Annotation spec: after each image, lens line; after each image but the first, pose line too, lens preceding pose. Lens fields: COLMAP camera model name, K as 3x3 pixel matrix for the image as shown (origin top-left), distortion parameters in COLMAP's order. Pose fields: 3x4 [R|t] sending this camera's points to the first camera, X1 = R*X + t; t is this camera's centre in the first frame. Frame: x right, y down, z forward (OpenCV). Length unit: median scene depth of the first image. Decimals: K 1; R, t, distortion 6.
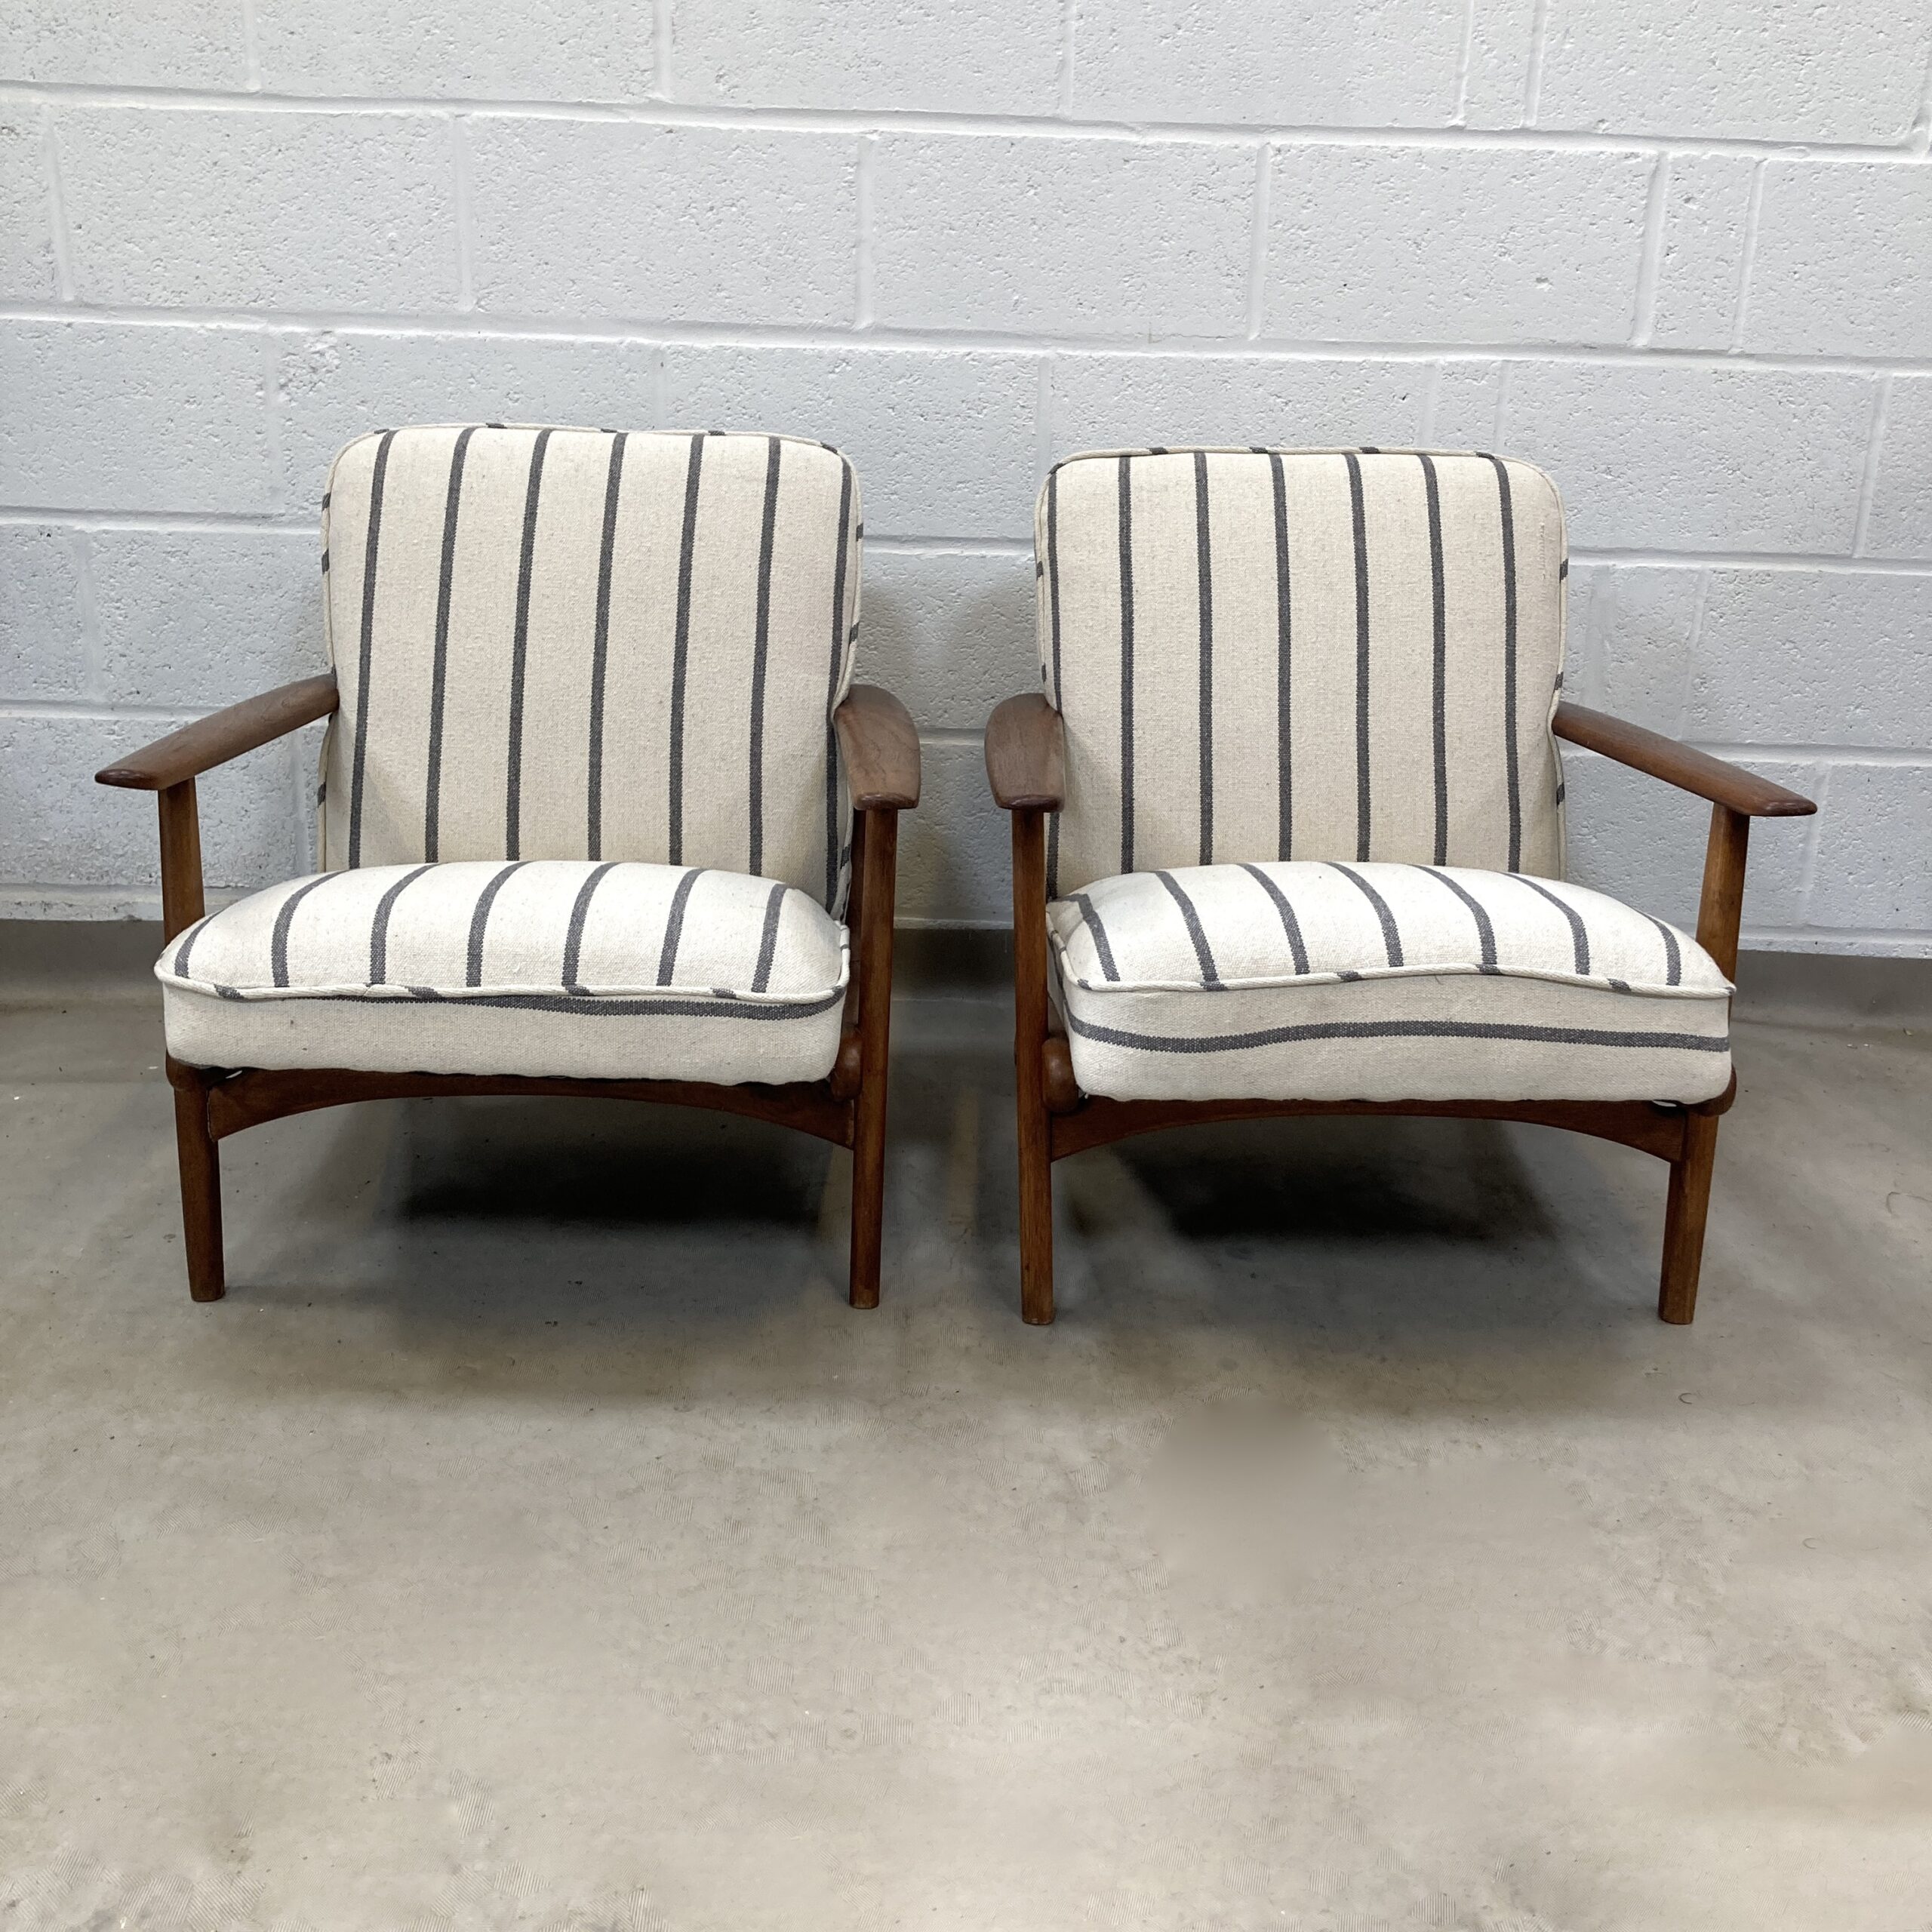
lens RADIAL K [[2038.3, 0, 979.6], [0, 2038.3, 974.9], [0, 0, 1]] dist [0.000265, 0.000000]
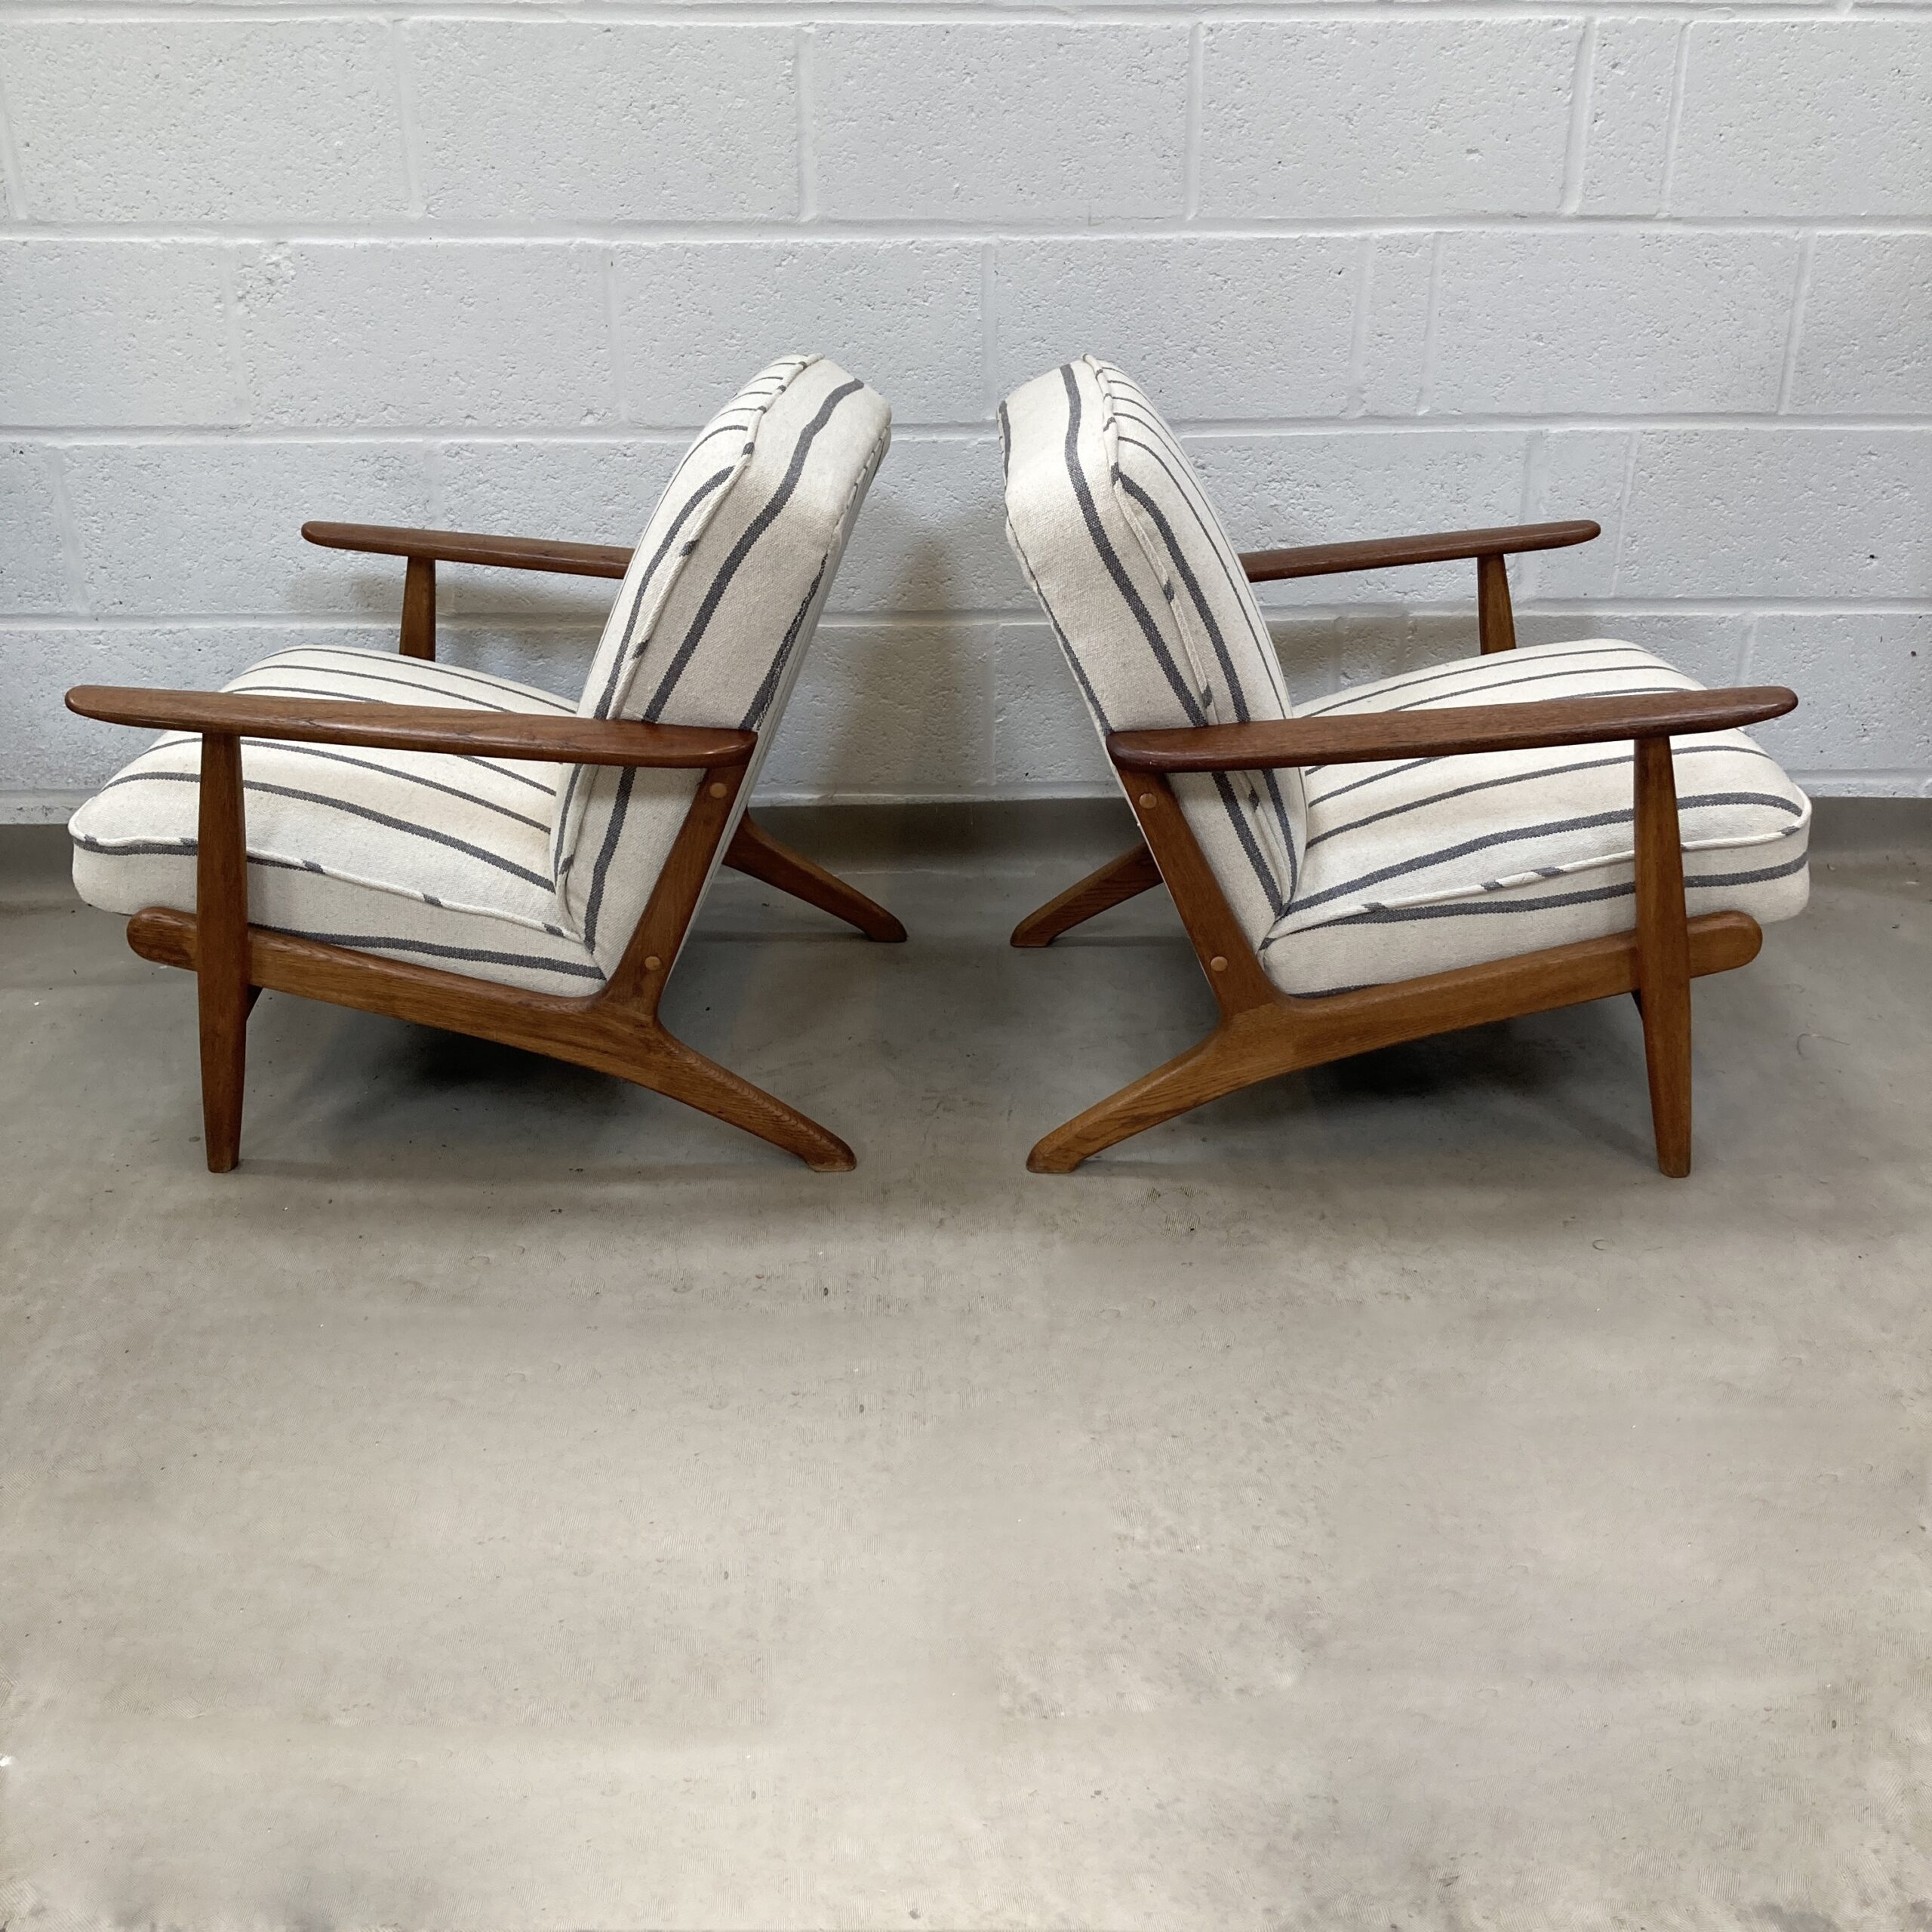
lens RADIAL K [[2038.3, 0, 989.9], [0, 2038.3, 965.9], [0, 0, 1]] dist [0.000265, 0.000000]
pose [[0.999358, -0.035057, 0.007368, 0.013309], [0.034129, 0.994245, 0.101545, -0.047970], [-0.010886, -0.101229, 0.994804, -0.051720]]
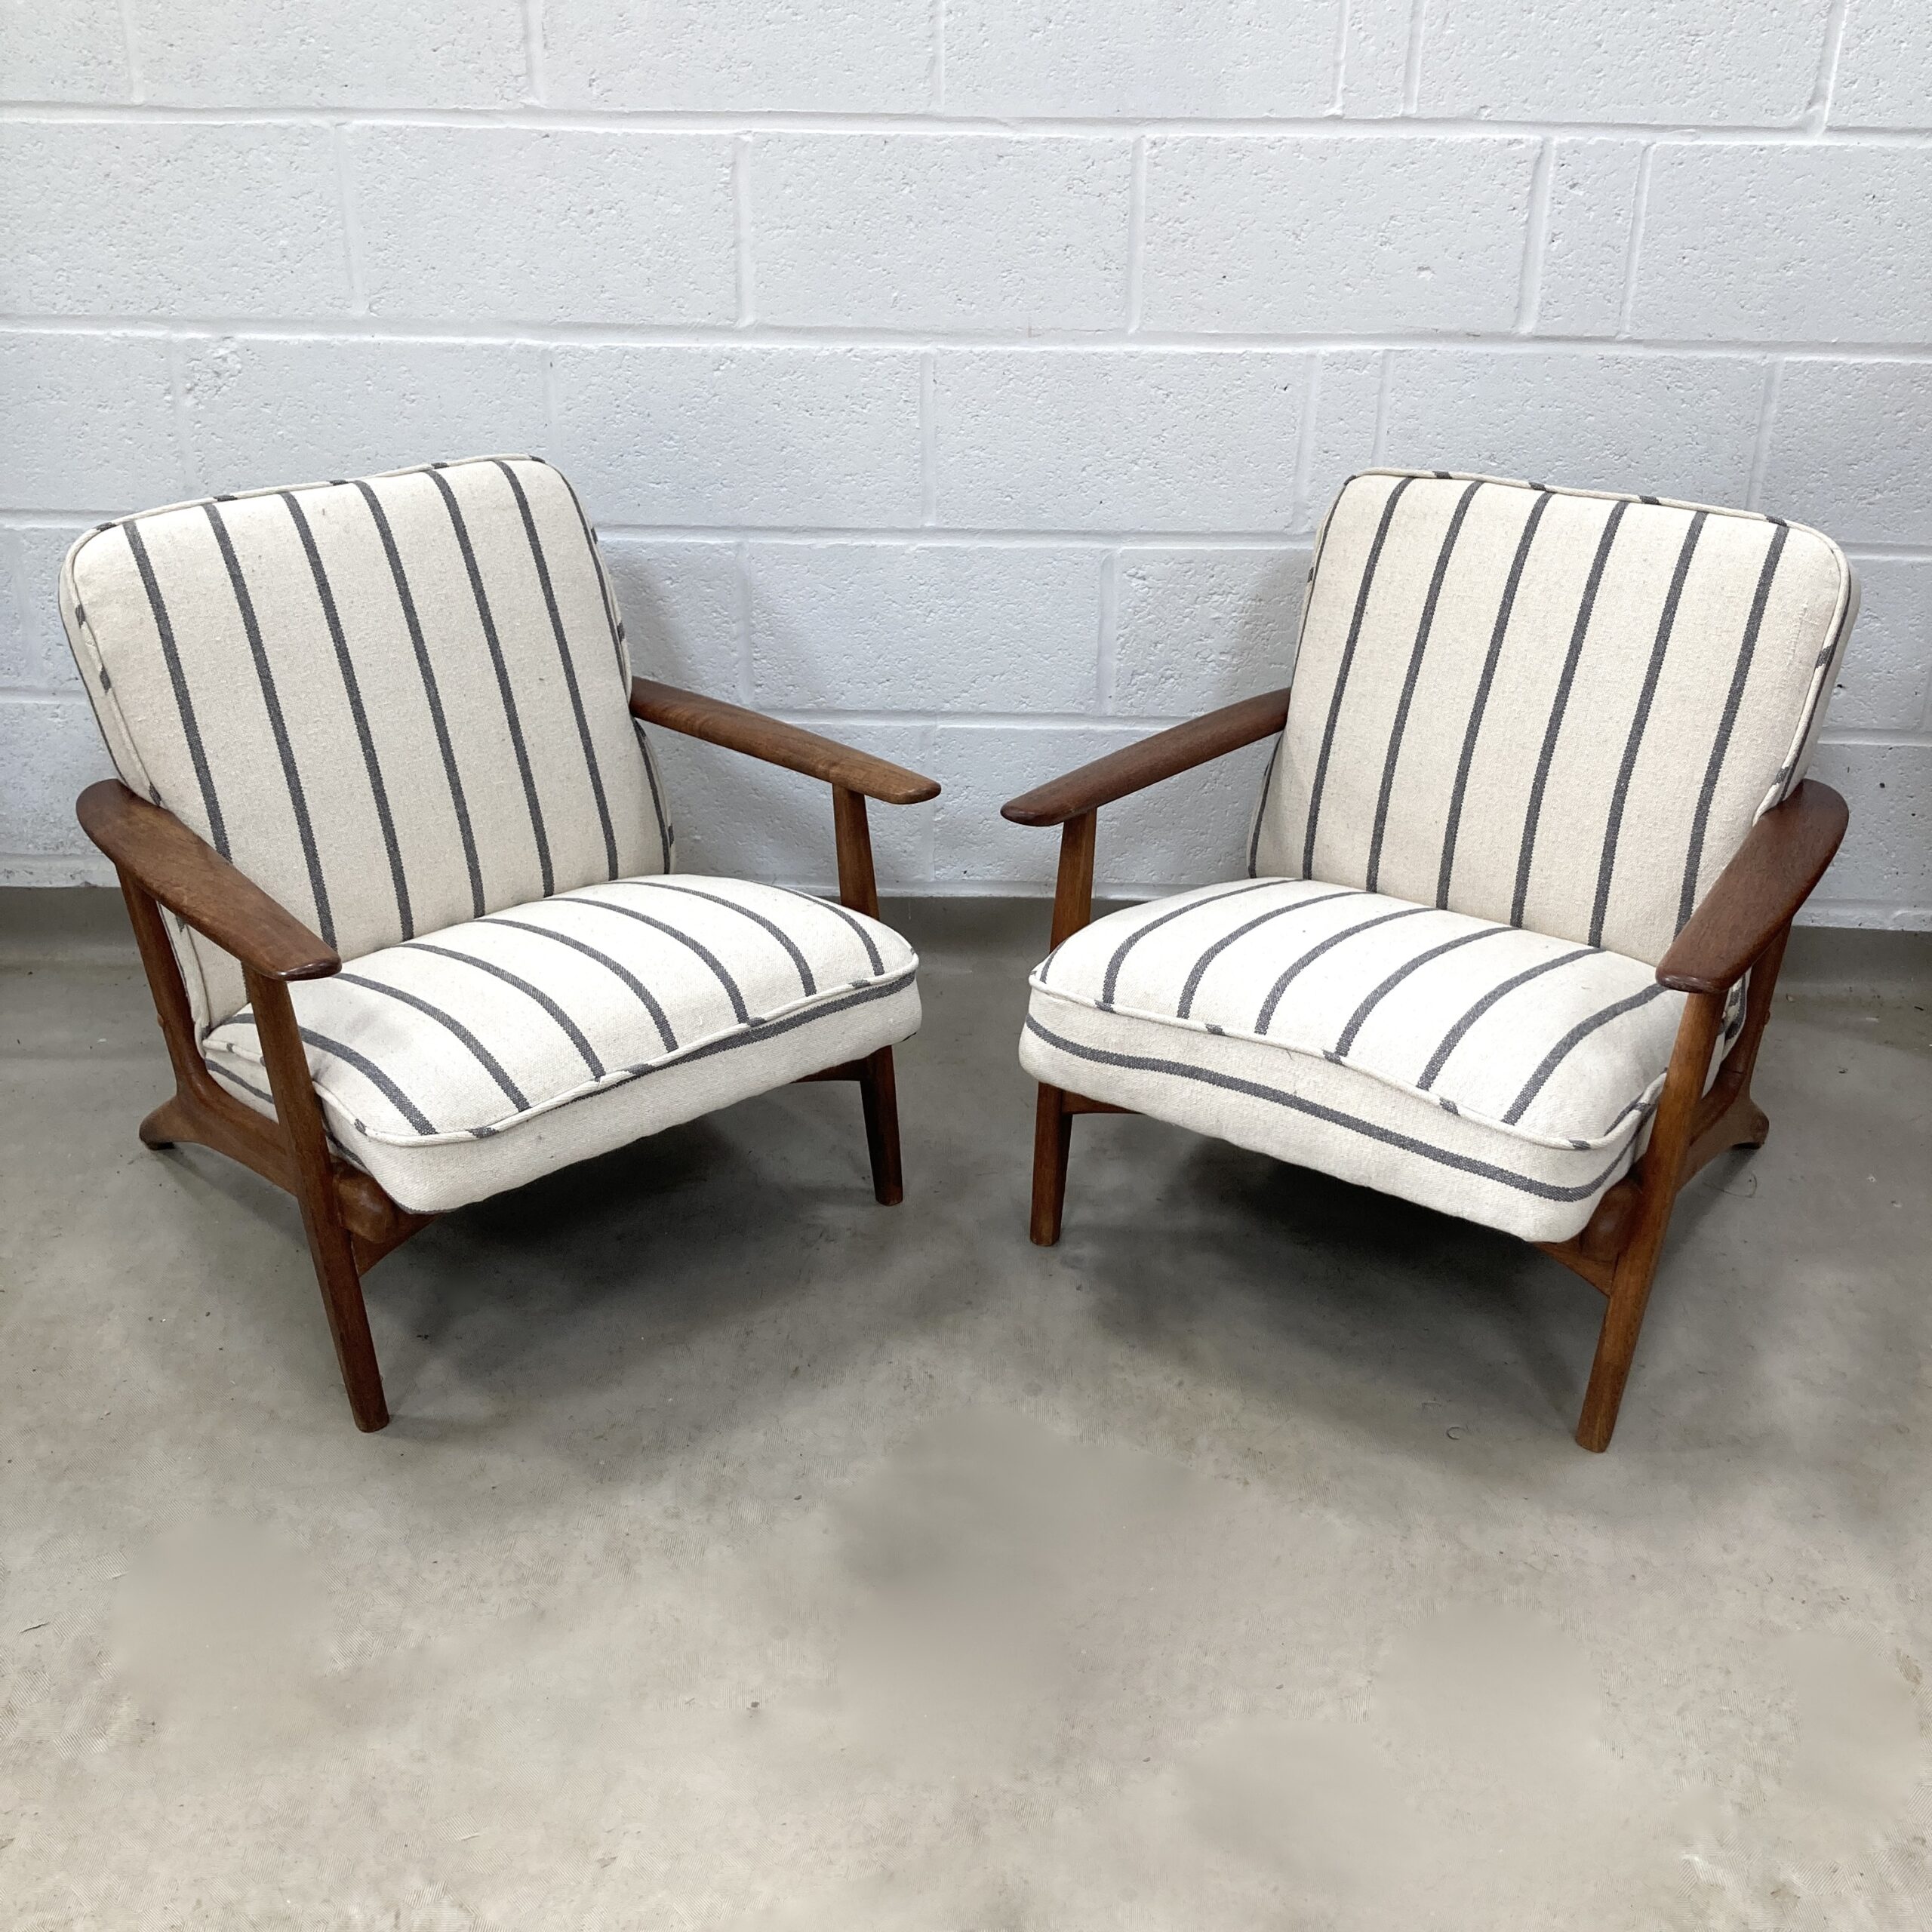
lens RADIAL K [[2038.3, 0, 984.3], [0, 2038.3, 953.2], [0, 0, 1]] dist [0.000265, 0.000000]
pose [[0.998493, 0.005726, -0.054587, 0.119019], [0.001027, 0.992421, 0.122877, -0.133281], [0.054877, -0.122748, 0.990920, -0.035996]]
